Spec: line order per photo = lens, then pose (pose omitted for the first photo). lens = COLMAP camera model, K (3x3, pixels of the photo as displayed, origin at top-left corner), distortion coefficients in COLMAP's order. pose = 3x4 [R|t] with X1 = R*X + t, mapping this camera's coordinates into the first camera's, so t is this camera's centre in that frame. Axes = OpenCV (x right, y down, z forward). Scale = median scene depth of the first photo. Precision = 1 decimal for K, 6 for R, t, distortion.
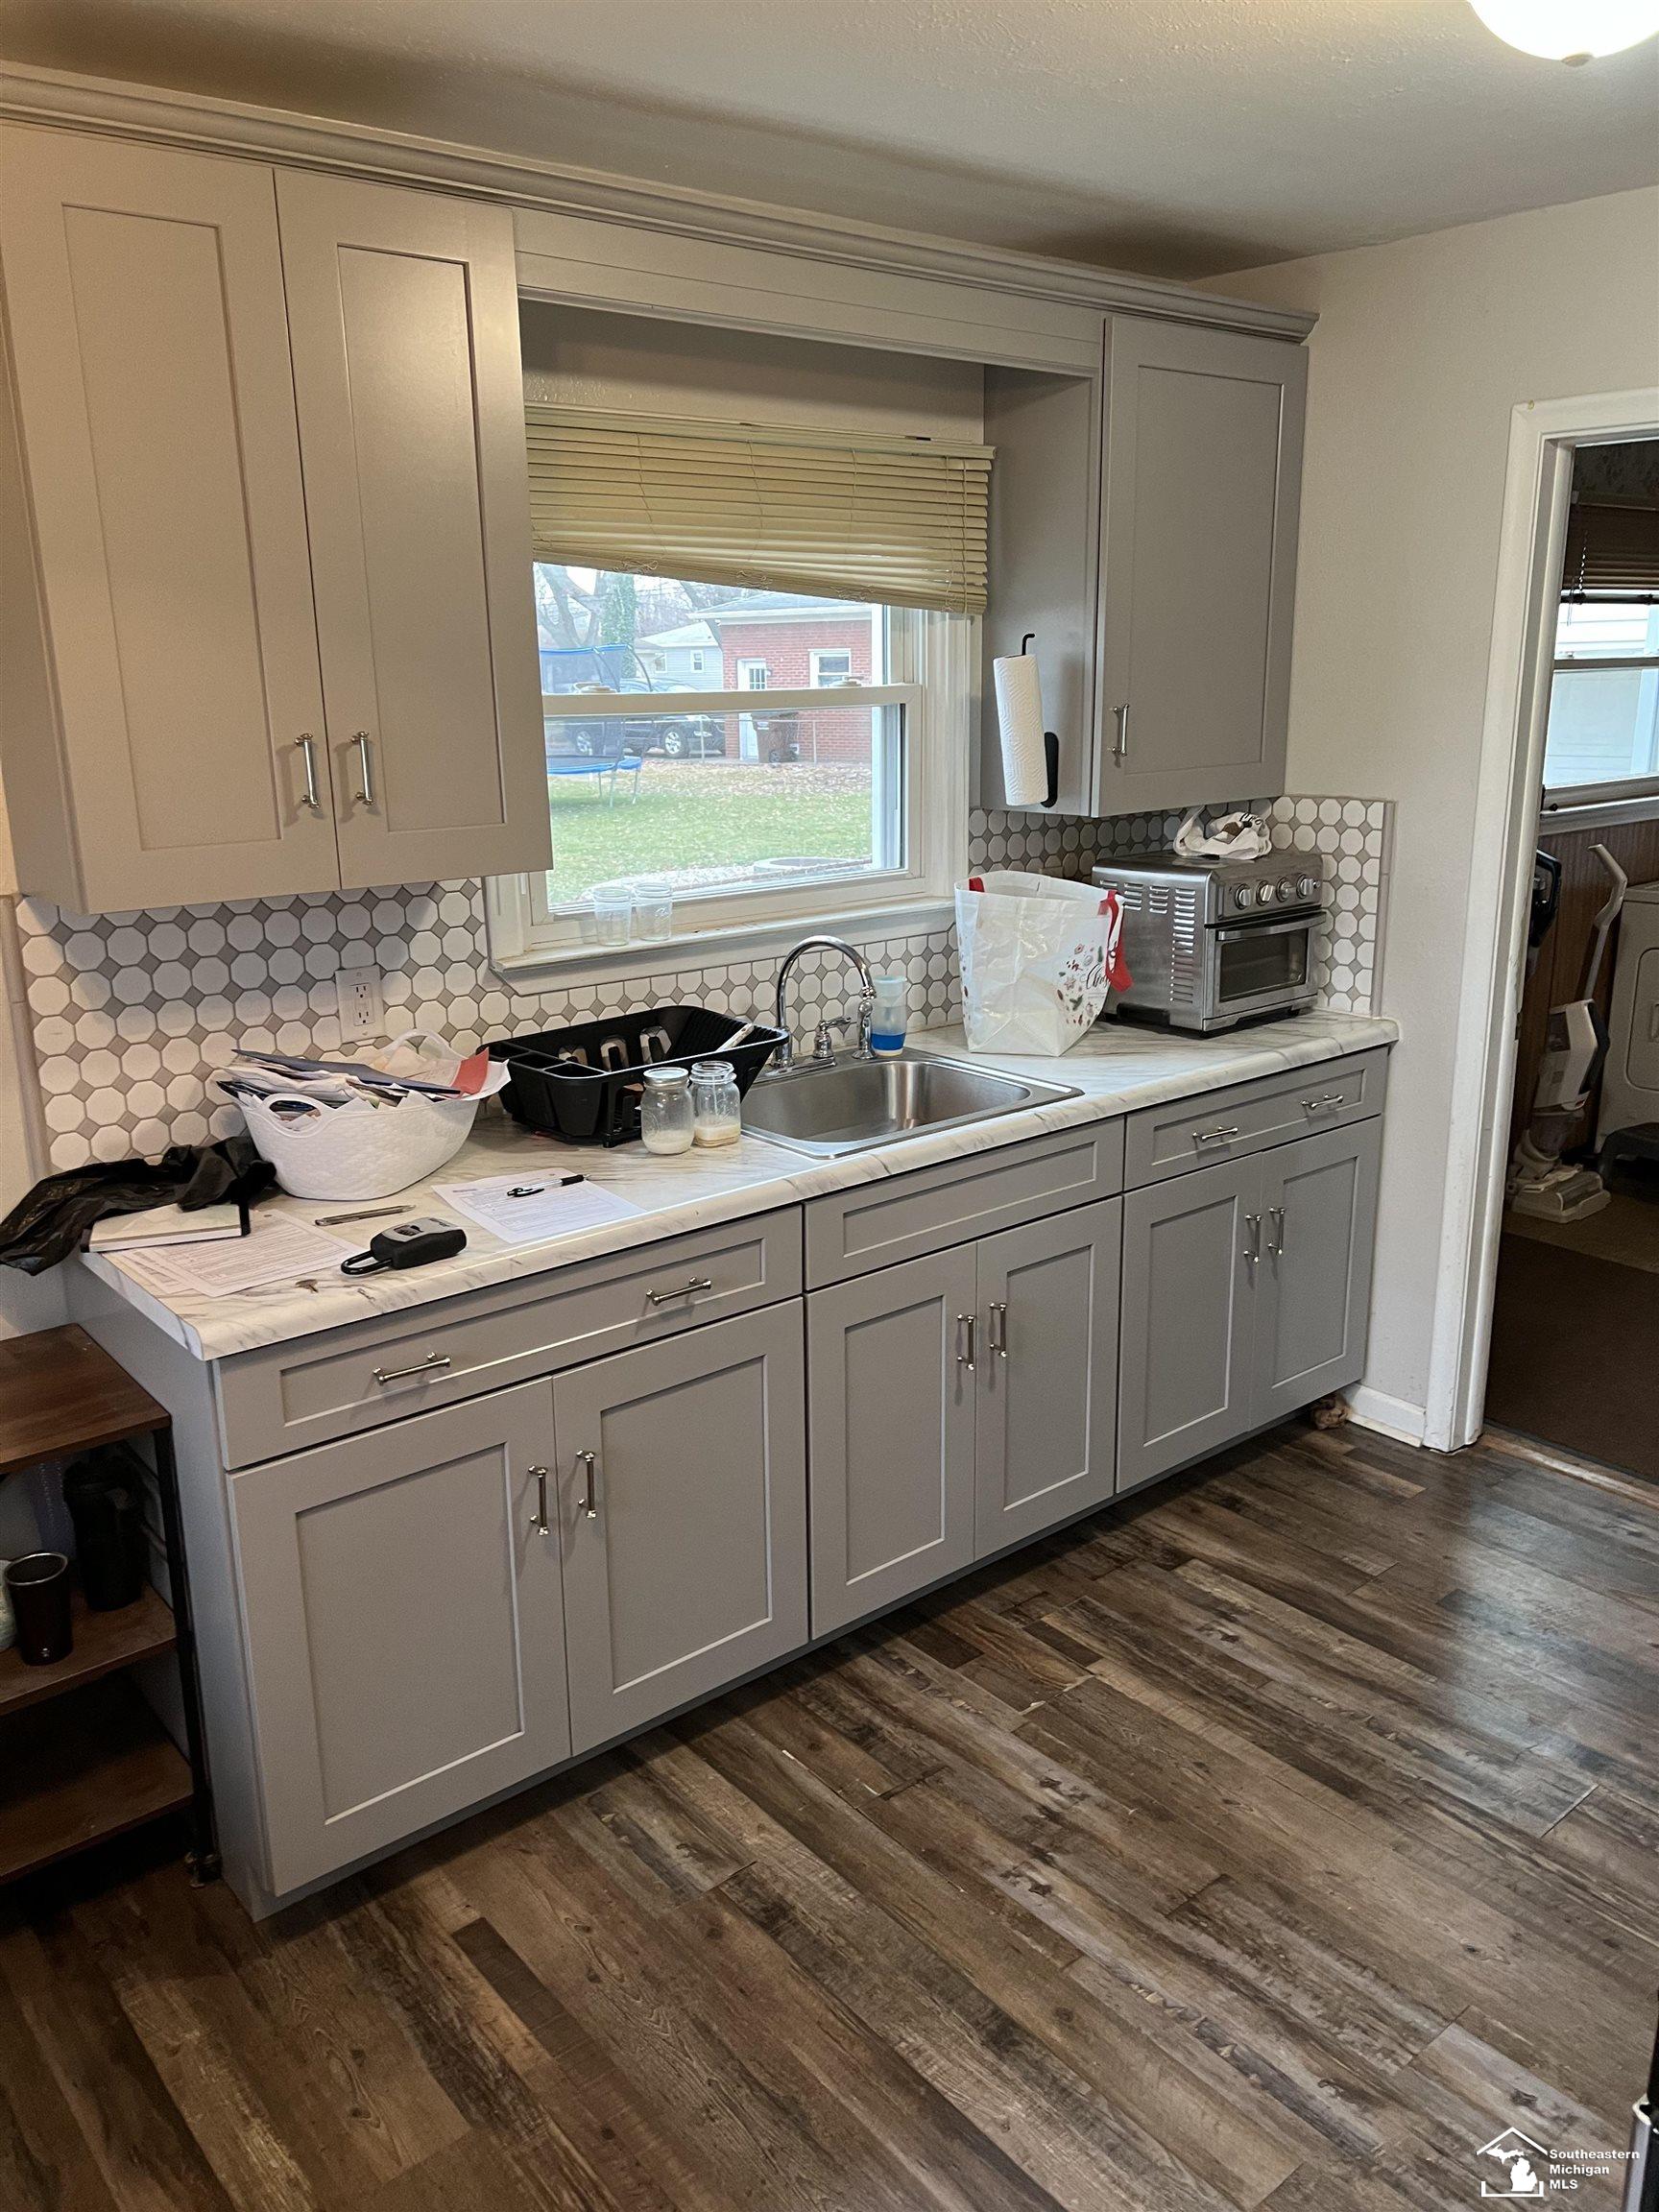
lens RADIAL K [[1679.4, 0, 829.1], [0, 1679.4, 1106.9], [0, 0, 1]] dist [0.051607, -0.054874]
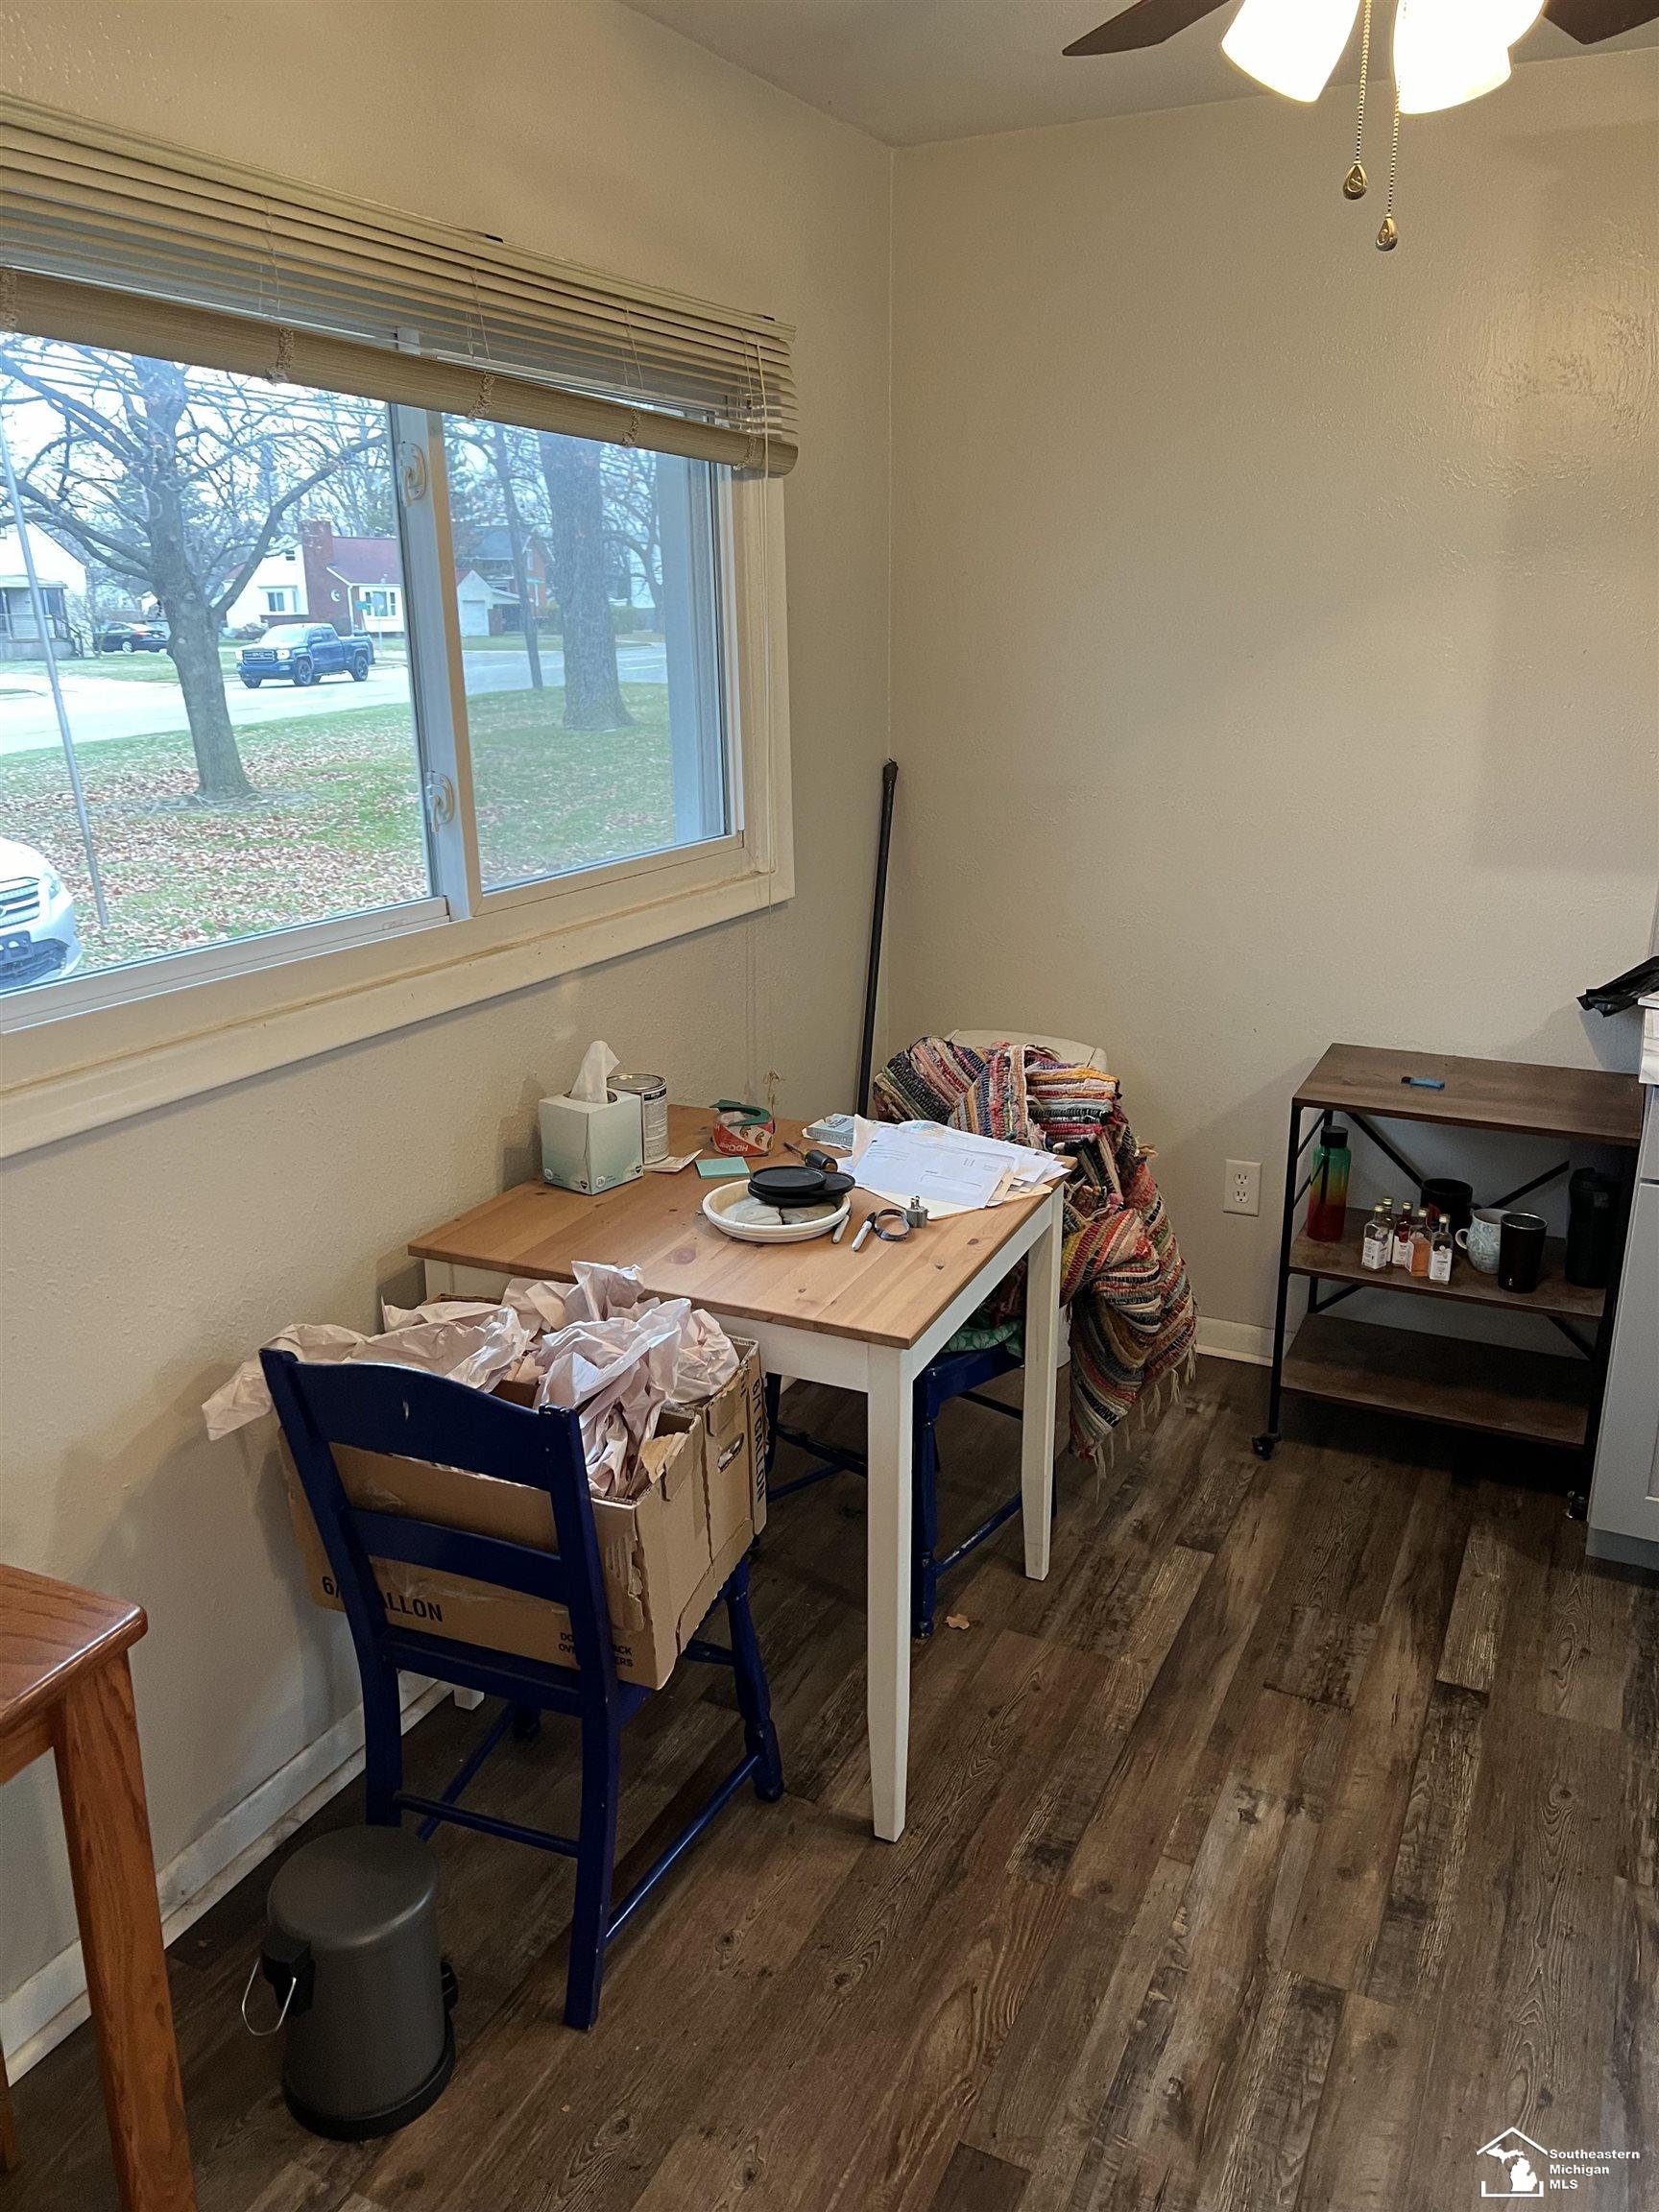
lens RADIAL K [[1679.4, 0, 815.6], [0, 1679.4, 1133.8], [0, 0, 1]] dist [0.051607, -0.054874]
pose [[0.418704, 0.288700, -0.861010, 0.416437], [-0.233935, 0.950412, 0.204915, 0.059777], [0.877474, 0.115622, 0.465479, -0.123527]]
